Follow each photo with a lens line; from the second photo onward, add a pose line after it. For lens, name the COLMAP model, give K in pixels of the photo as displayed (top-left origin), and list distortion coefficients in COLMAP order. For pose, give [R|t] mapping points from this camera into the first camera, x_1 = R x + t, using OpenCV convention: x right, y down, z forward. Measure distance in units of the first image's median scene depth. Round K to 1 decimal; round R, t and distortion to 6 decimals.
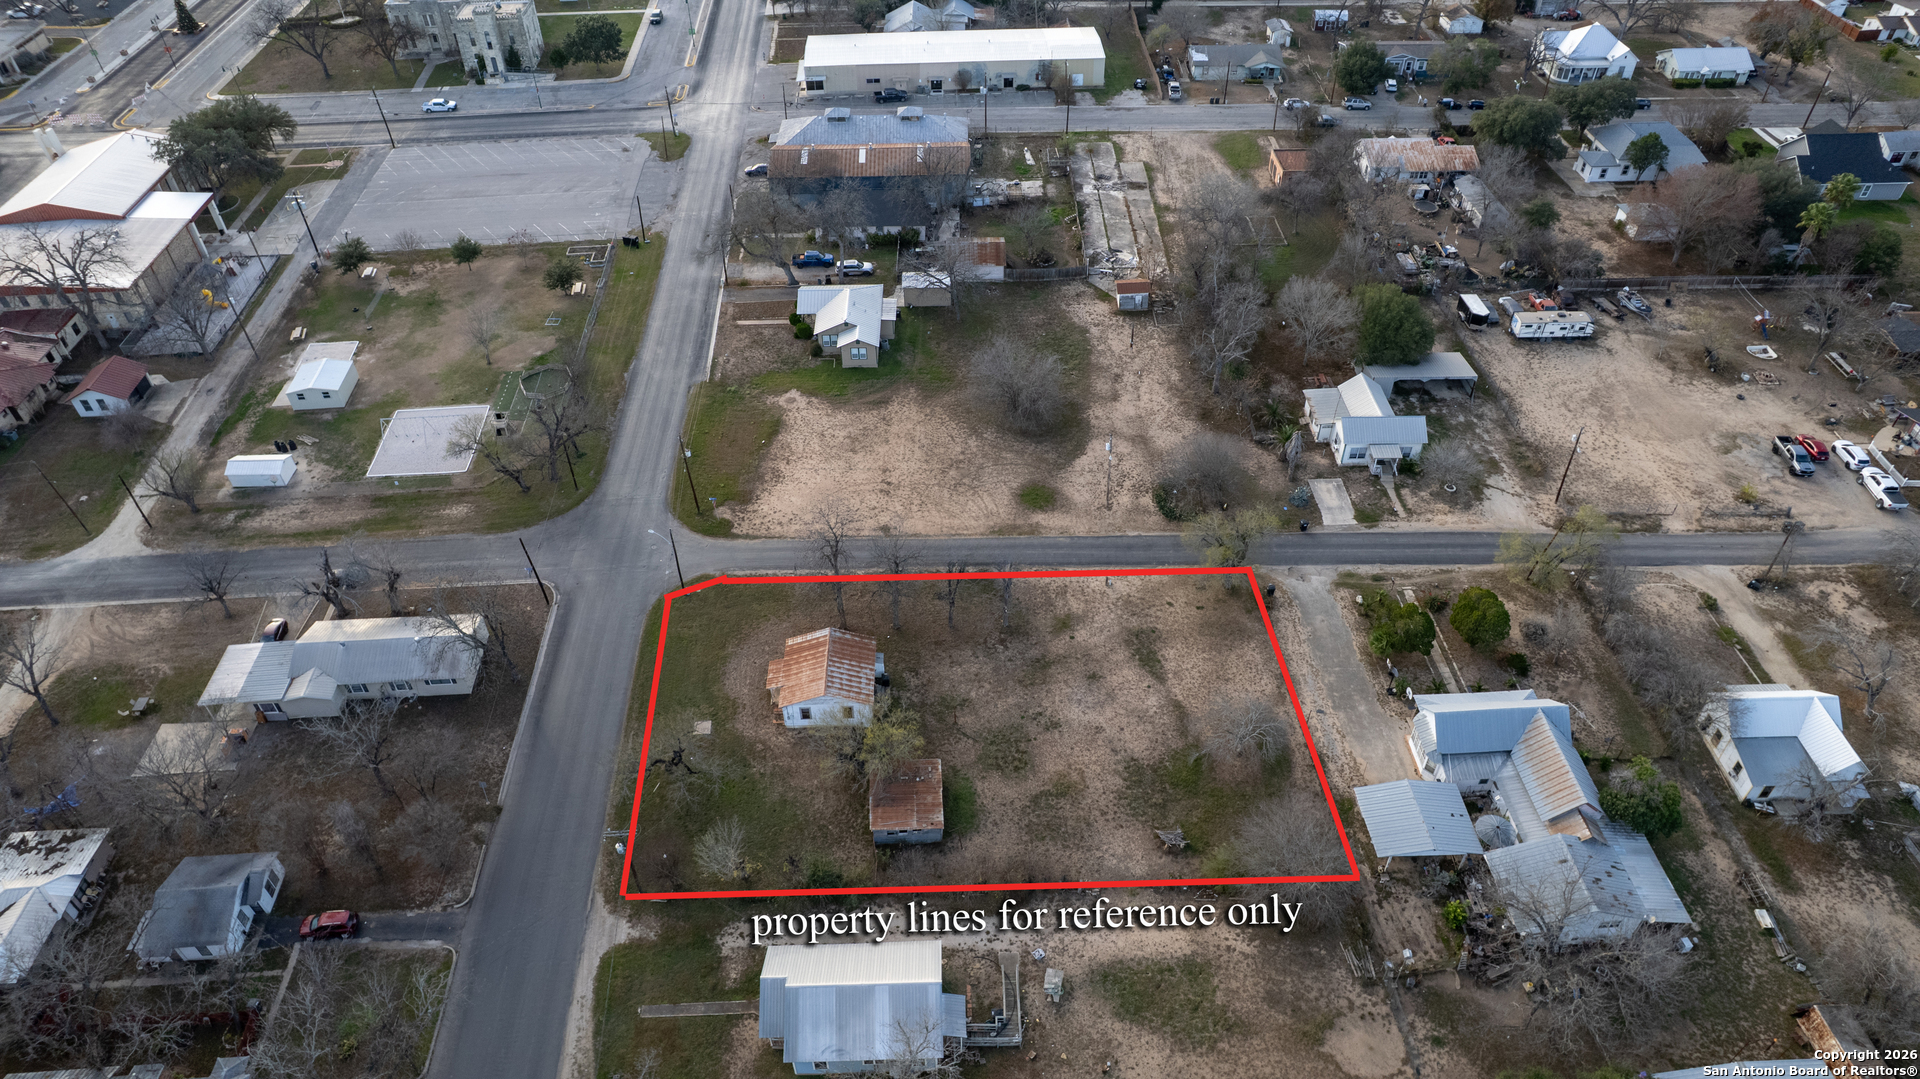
lens RADIAL K [[1243.2, 0, 960.0], [0, 1243.2, 539.5], [0, 0, 1]] dist [-0.081718, 0.081023]
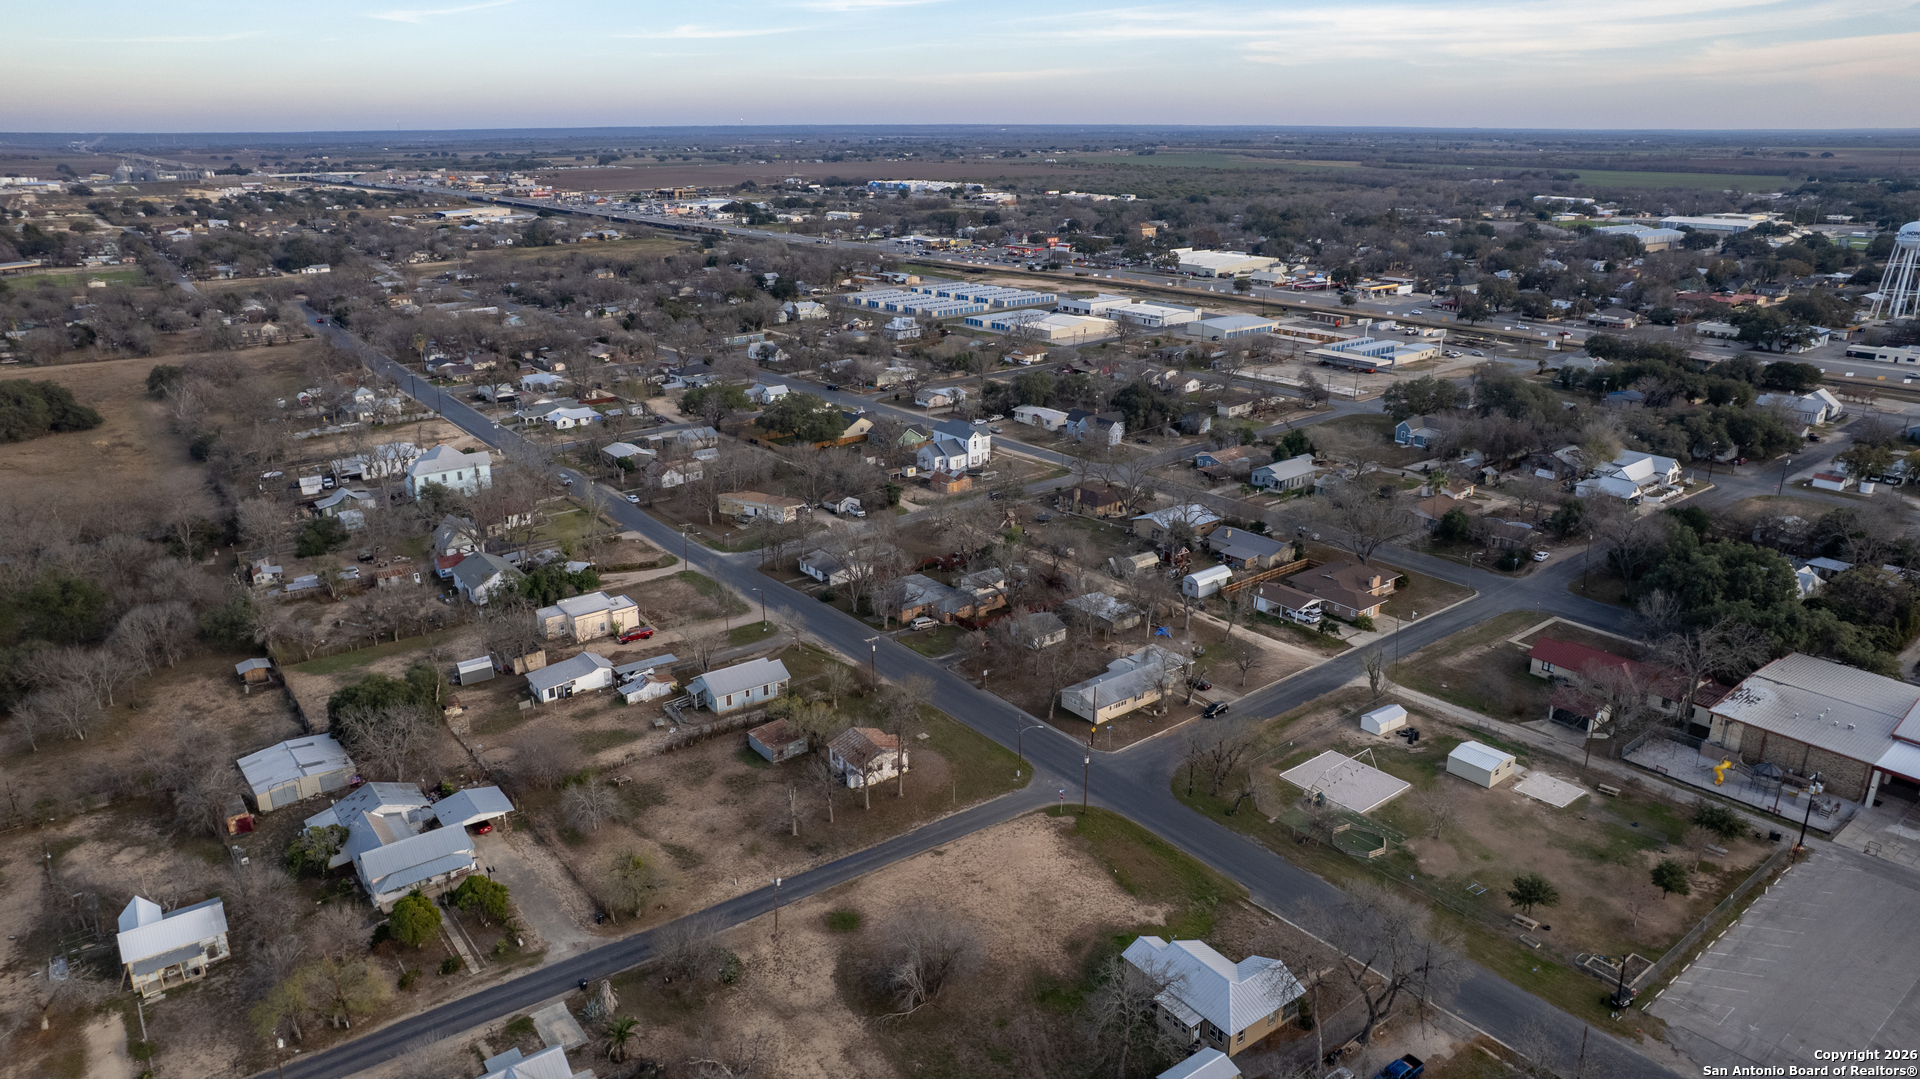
lens RADIAL K [[1253.0, 0, 960.0], [0, 1253.0, 539.5], [0, 0, 1]] dist [-0.066954, 0.057955]
pose [[-0.820297, 0.202173, -0.535014, 0.432590], [-0.364850, 0.535412, 0.761721, -0.941057], [0.440452, 0.820037, -0.365433, 1.066049]]
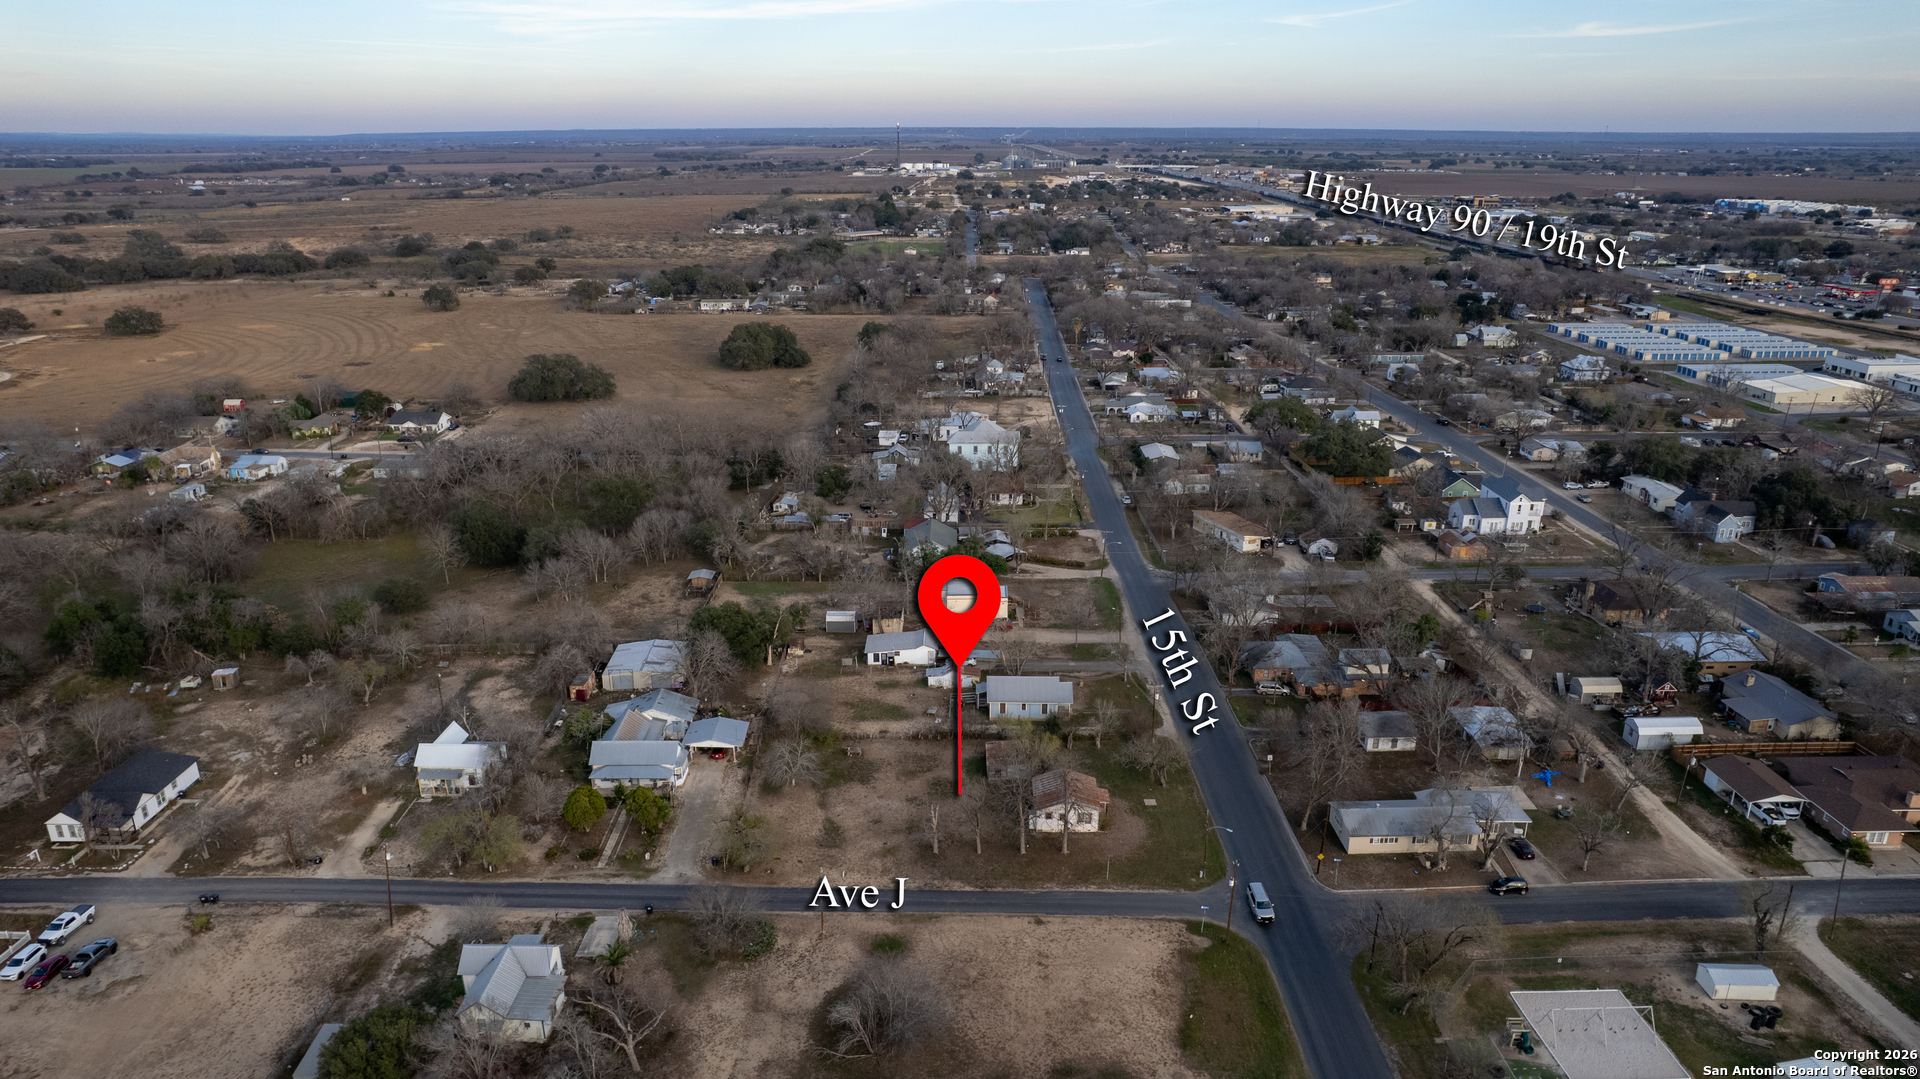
lens RADIAL K [[1253.0, 0, 960.0], [0, 1253.0, 539.5], [0, 0, 1]] dist [-0.066954, 0.057955]
pose [[-0.999176, 0.006298, 0.040096, -0.034164], [0.037854, 0.501036, 0.864598, -0.977599], [-0.014644, 0.865404, -0.500861, 1.117923]]
